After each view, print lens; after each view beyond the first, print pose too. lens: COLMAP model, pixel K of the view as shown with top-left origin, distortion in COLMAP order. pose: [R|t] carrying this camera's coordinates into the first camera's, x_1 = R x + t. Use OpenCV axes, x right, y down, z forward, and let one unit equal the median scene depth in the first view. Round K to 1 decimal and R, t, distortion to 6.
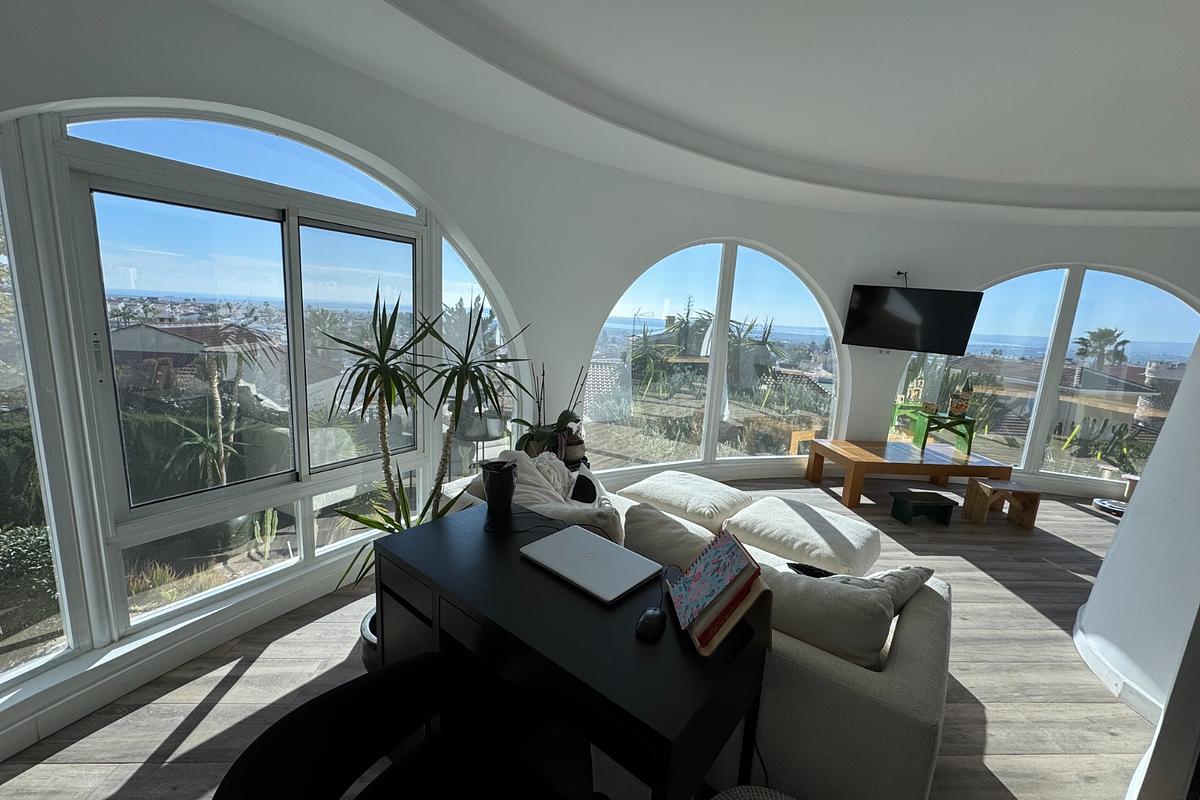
lens RADIAL K [[480.5, 0, 598.1], [0, 480.5, 396.4], [0, 0, 1]] dist [-0.010501, 0.001936]
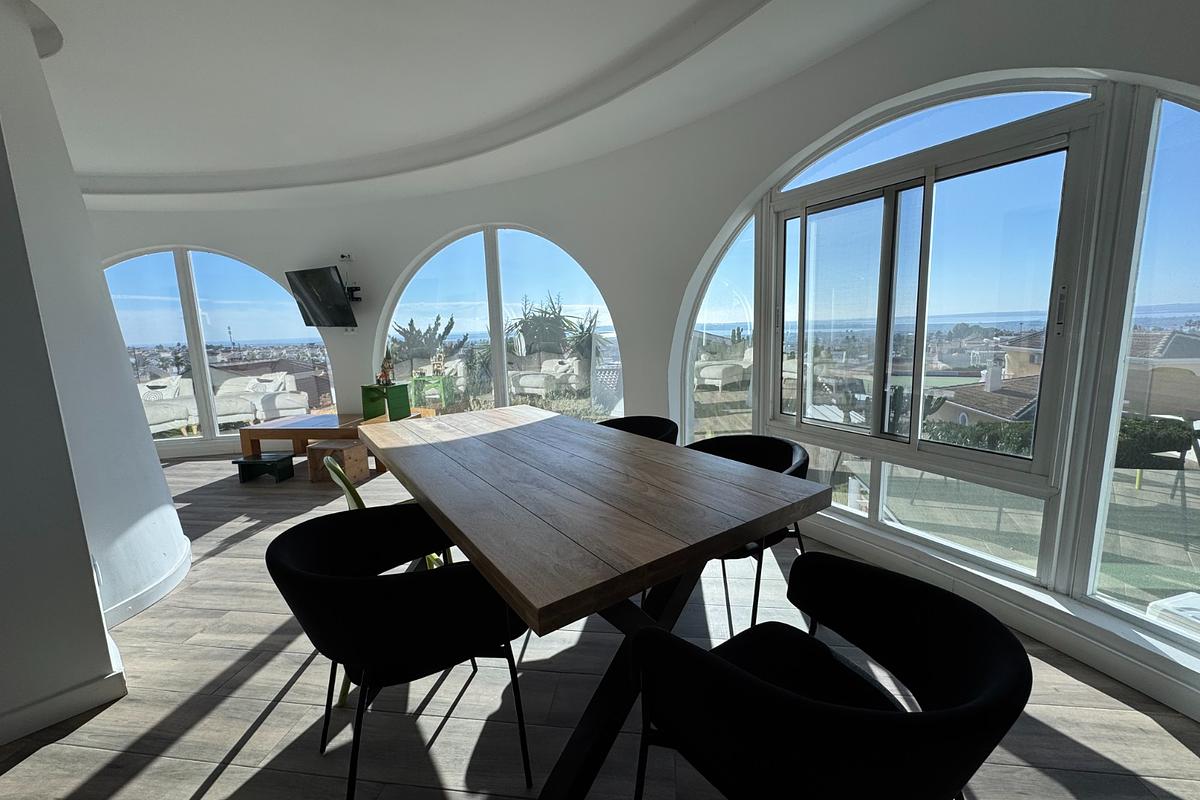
lens RADIAL K [[480.5, 0, 604.0], [0, 480.5, 398.8], [0, 0, 1]] dist [-0.010501, 0.001936]
pose [[0.975700, -0.054220, -0.212294, 1.443283], [0.048747, 0.998332, -0.030934, 0.128308], [0.213618, 0.019834, 0.976716, 0.075071]]
